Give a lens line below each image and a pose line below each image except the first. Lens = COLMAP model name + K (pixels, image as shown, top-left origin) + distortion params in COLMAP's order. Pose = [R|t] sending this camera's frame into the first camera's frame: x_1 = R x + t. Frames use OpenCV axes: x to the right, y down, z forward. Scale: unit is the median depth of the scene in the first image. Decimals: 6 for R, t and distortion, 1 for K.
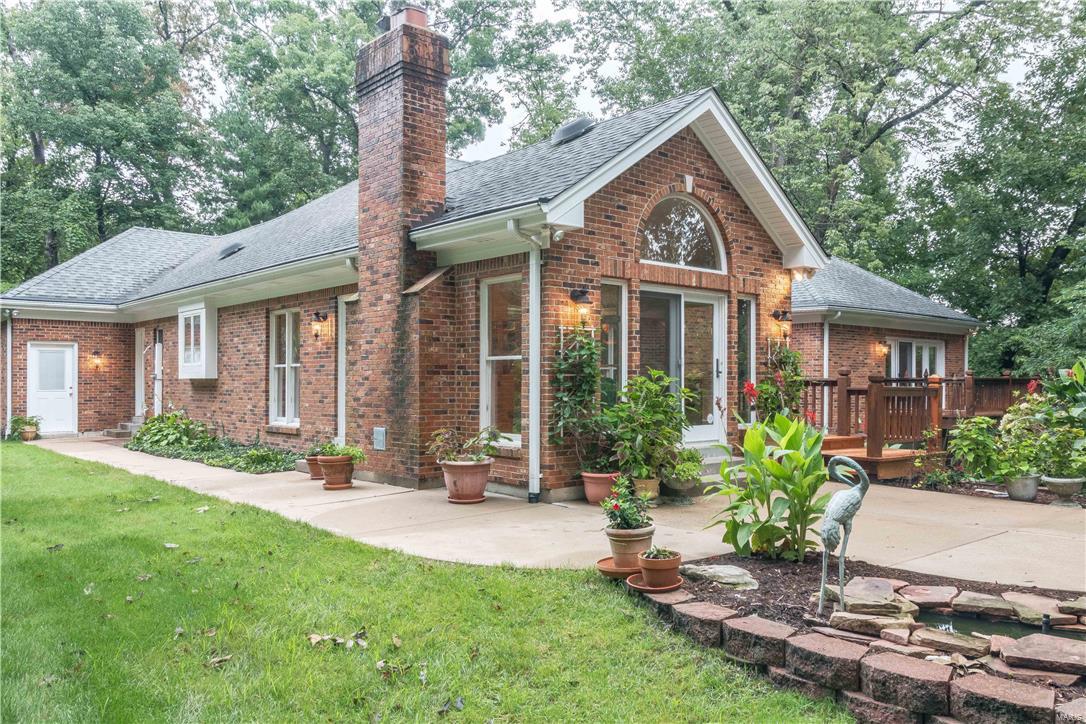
lens RADIAL K [[856.3, 0, 582.5], [0, 856.3, 395.9], [0, 0, 1]] dist [0.016040, -0.013287]
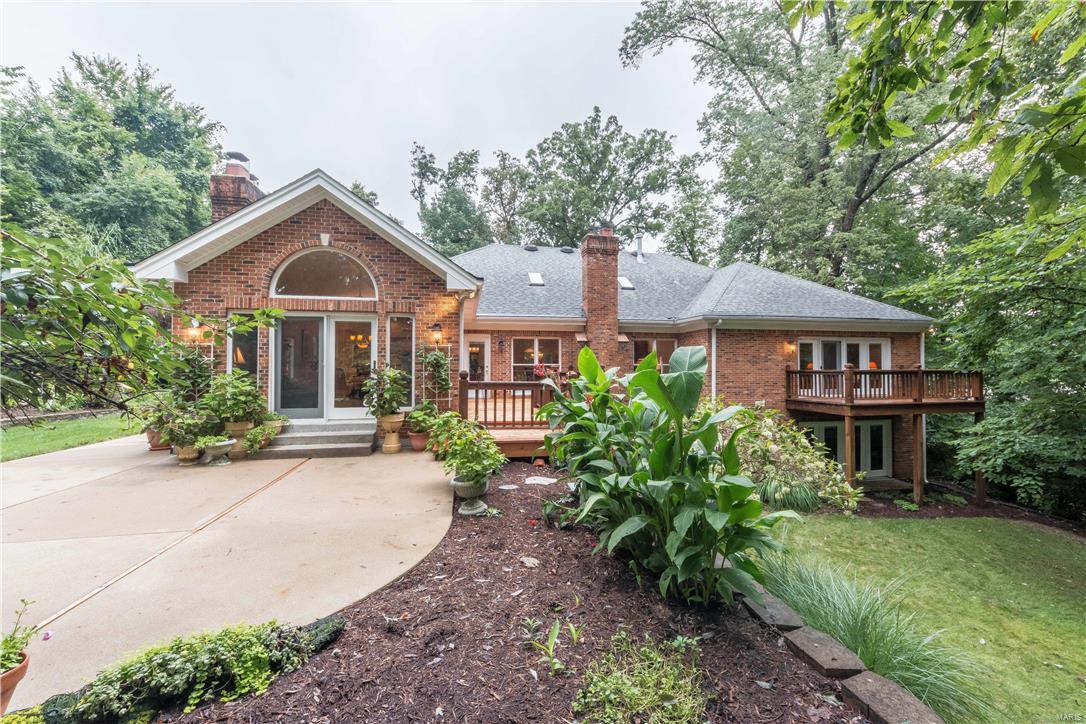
lens RADIAL K [[437.5, 0, 546.5], [0, 437.5, 394.1], [0, 0, 1]] dist [-0.004264, -0.000483]
pose [[0.855015, 0.026995, -0.517900, 0.627507], [-0.006447, 0.999120, 0.041435, -0.014668], [0.518563, -0.032089, 0.854437, 0.417976]]
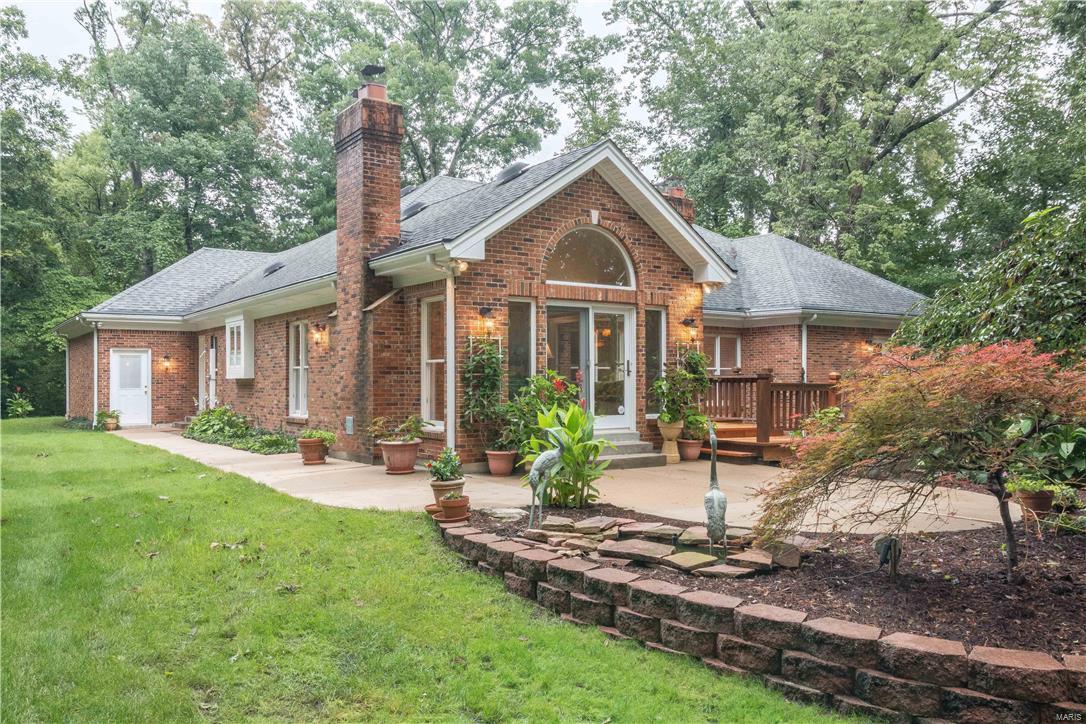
lens RADIAL K [[856.3, 0, 582.5], [0, 856.3, 395.9], [0, 0, 1]] dist [0.016040, -0.013287]
pose [[0.994711, -0.002565, -0.102681, 0.174290], [0.002773, 0.999994, 0.001877, 0.003735], [0.102676, -0.002152, 0.994713, -0.163341]]
